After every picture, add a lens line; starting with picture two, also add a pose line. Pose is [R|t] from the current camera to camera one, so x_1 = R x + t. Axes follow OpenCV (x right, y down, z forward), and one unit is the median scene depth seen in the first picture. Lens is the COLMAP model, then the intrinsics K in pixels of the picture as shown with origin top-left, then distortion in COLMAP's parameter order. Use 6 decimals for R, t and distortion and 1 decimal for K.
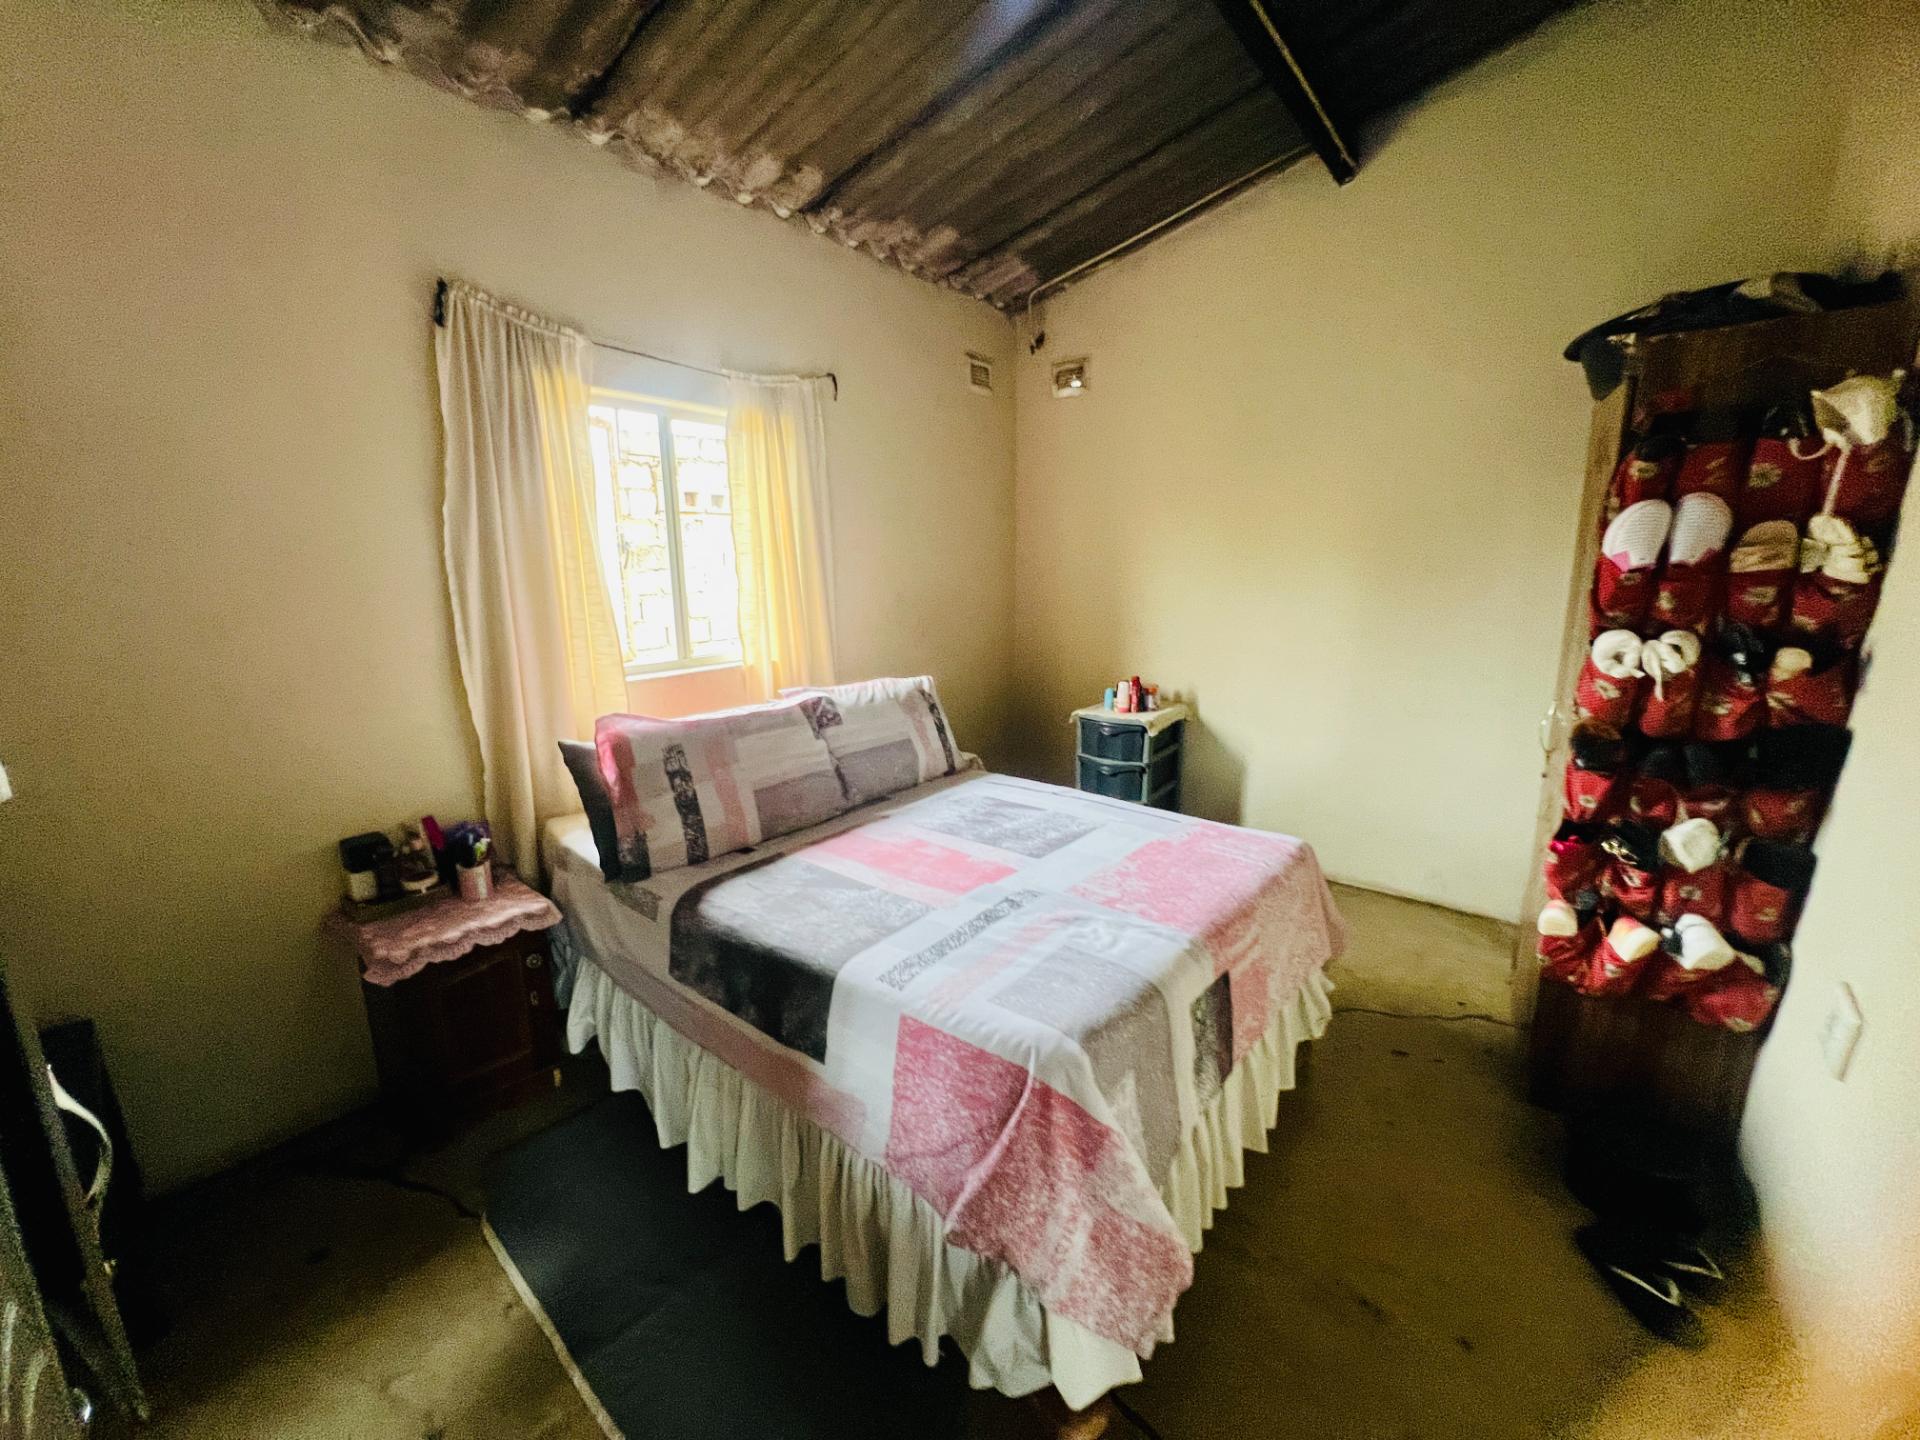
lens RADIAL K [[766.1, 0, 965.3], [0, 766.1, 719.8], [0, 0, 1]] dist [-0.003712, 0.001184]
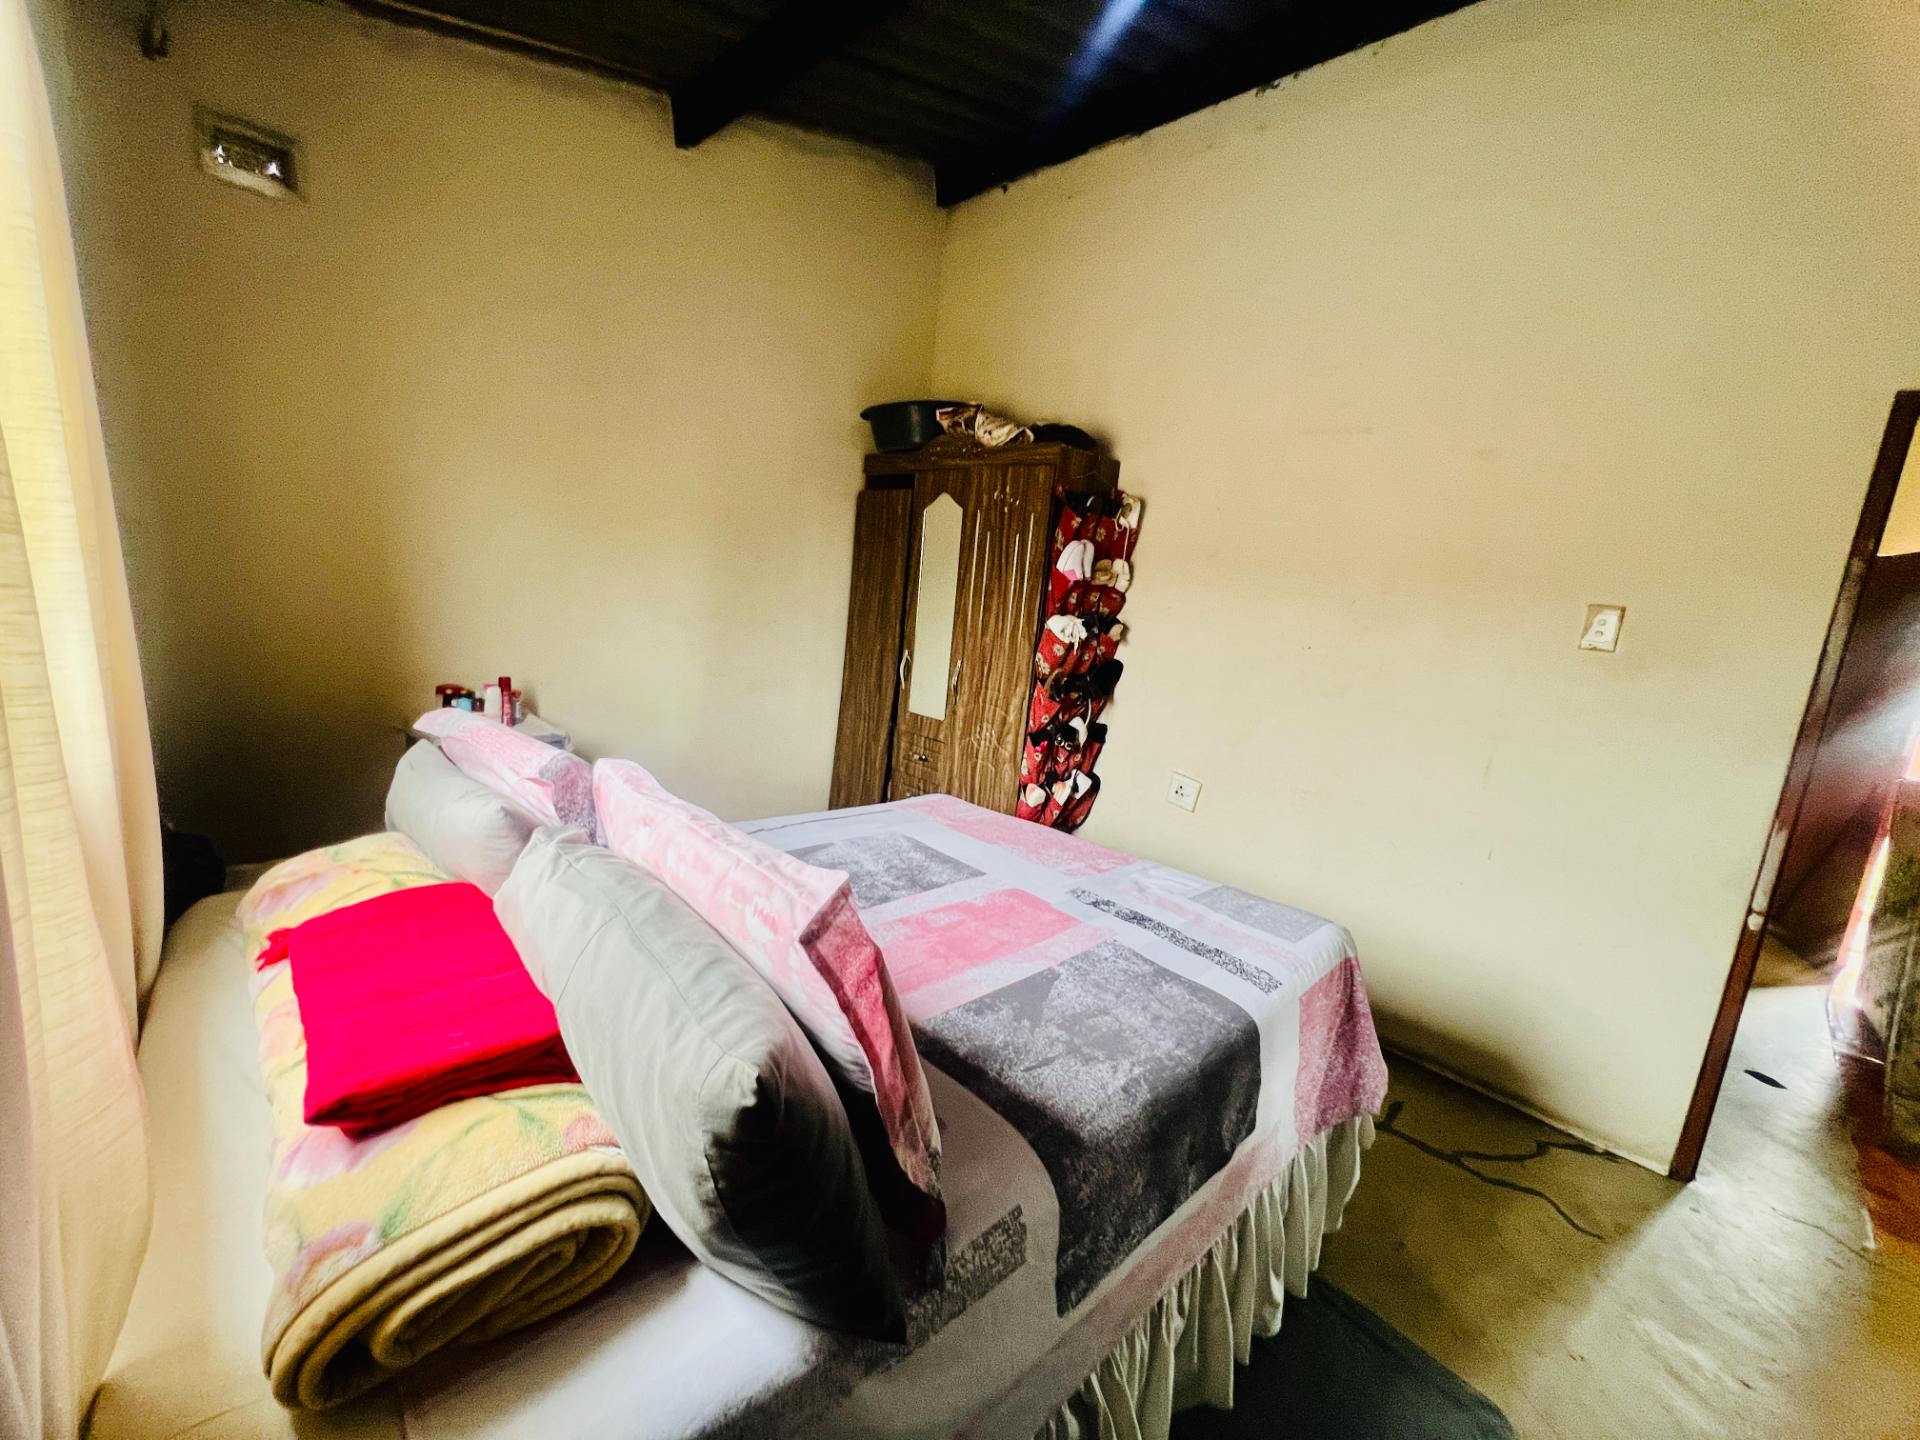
lens RADIAL K [[766.1, 0, 960.5], [0, 766.1, 713.6], [0, 0, 1]] dist [-0.003712, 0.001184]
pose [[0.125898, -0.141897, 0.981843, -0.834264], [0.107002, 0.985886, 0.128761, -0.136966], [-0.986256, 0.088848, 0.139304, 0.954882]]
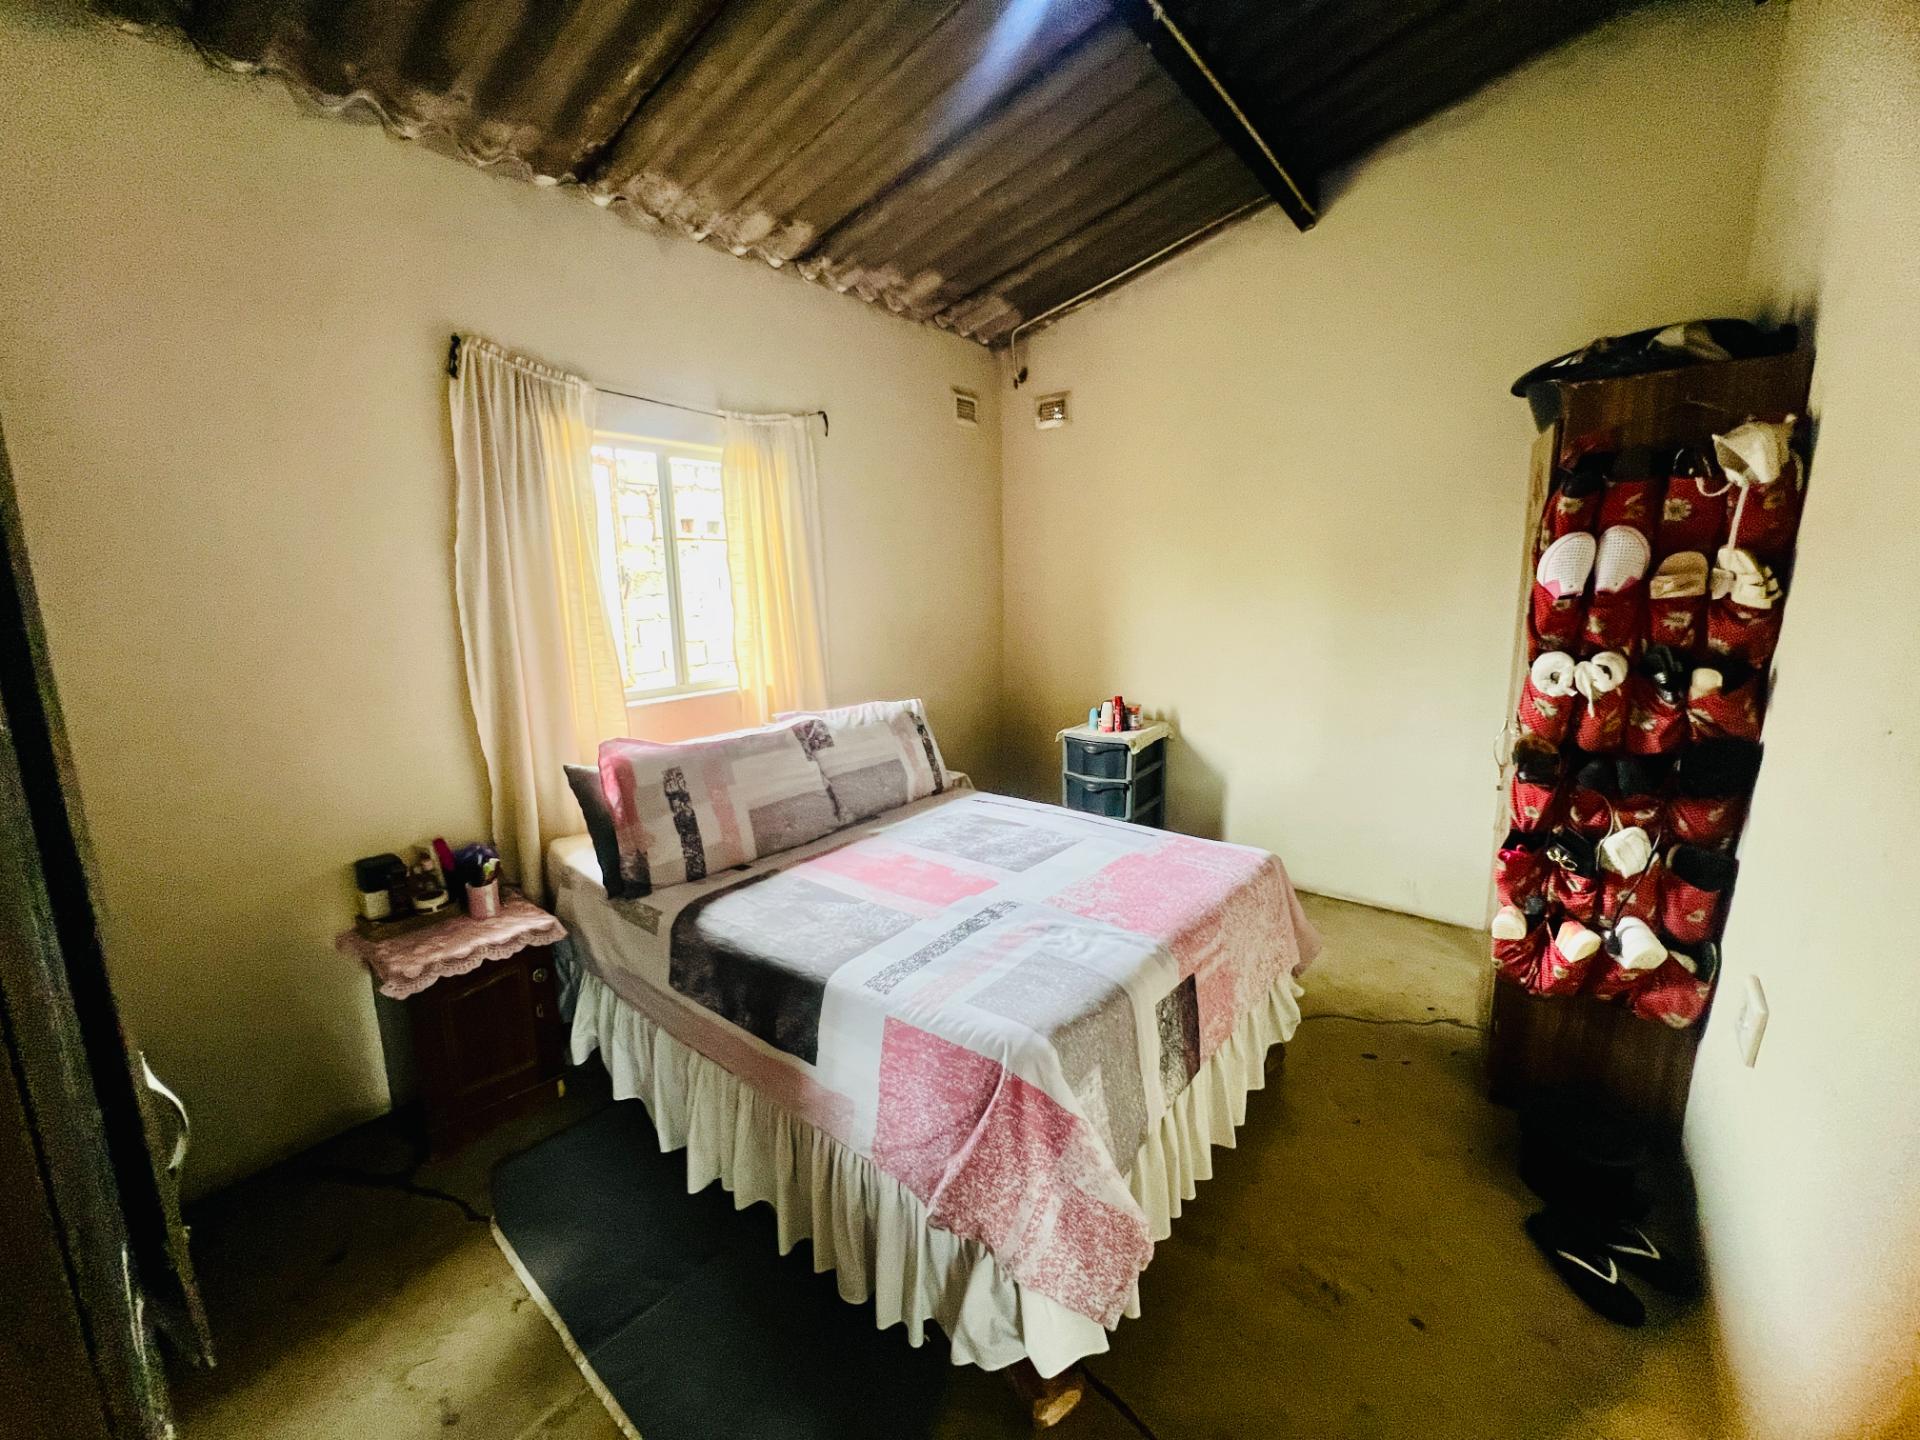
lens RADIAL K [[766.1, 0, 966.3], [0, 766.1, 719.1], [0, 0, 1]] dist [-0.003712, 0.001184]
pose [[0.999933, -0.009930, 0.005957, 0.019661], [0.010075, 0.999638, -0.024944, -0.004290], [-0.005707, 0.025002, 0.999671, -0.065363]]
